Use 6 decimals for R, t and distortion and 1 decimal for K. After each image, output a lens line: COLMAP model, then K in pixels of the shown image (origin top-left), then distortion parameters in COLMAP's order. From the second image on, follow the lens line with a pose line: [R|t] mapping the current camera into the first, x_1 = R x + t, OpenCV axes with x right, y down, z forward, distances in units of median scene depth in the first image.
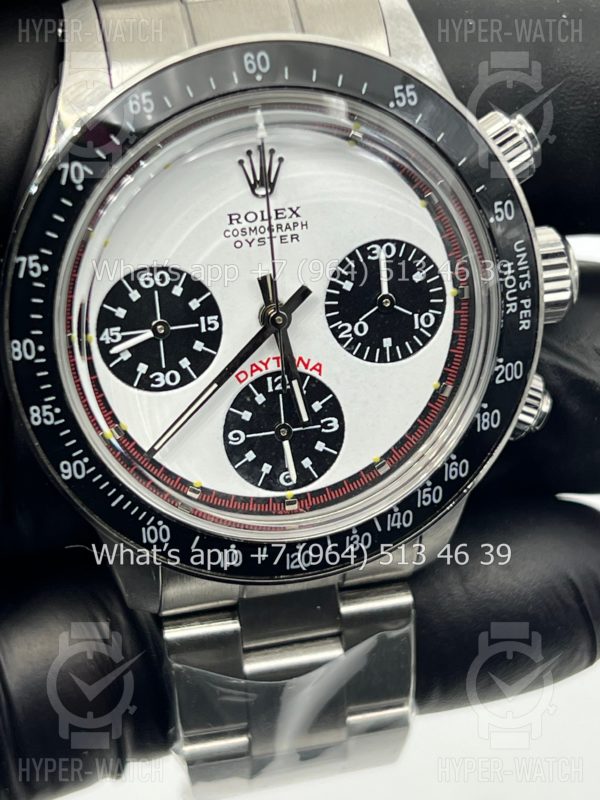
lens RADIAL K [[1969.1, 0, 300.0], [0, 1969.1, 400.0], [0, 0, 1]] dist [0.263564, 0.157411]
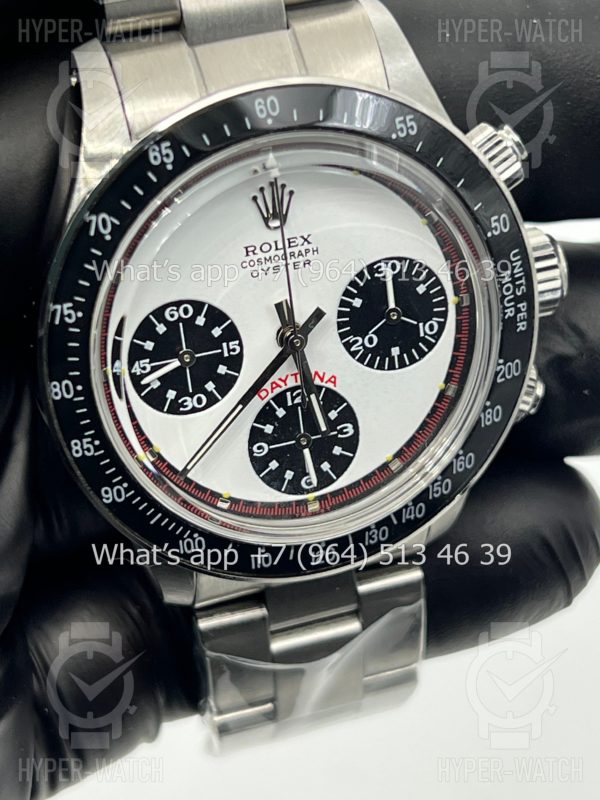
lens RADIAL K [[1969.1, 0, 300.0], [0, 1969.1, 400.0], [0, 0, 1]] dist [0.263564, 0.157411]
pose [[0.996691, -0.059420, 0.055463, -0.068938], [0.052832, 0.992132, 0.113502, -0.128597], [-0.061771, -0.110196, 0.991988, -0.059883]]
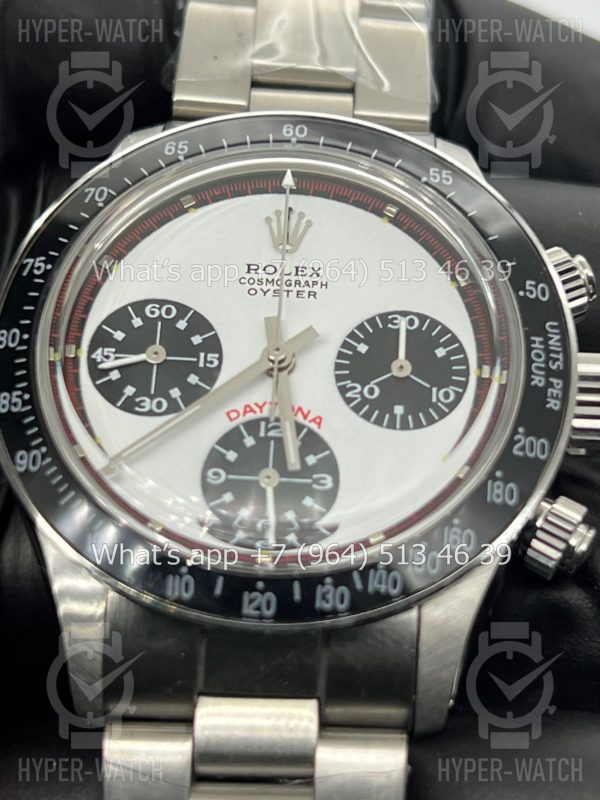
lens RADIAL K [[1969.1, 0, 300.0], [0, 1969.1, 400.0], [0, 0, 1]] dist [0.263564, 0.157411]
pose [[0.963325, 0.019539, -0.267625, 0.247920], [-0.187707, 0.761785, -0.620040, 0.549906], [0.191758, 0.647535, 0.737514, 0.318674]]
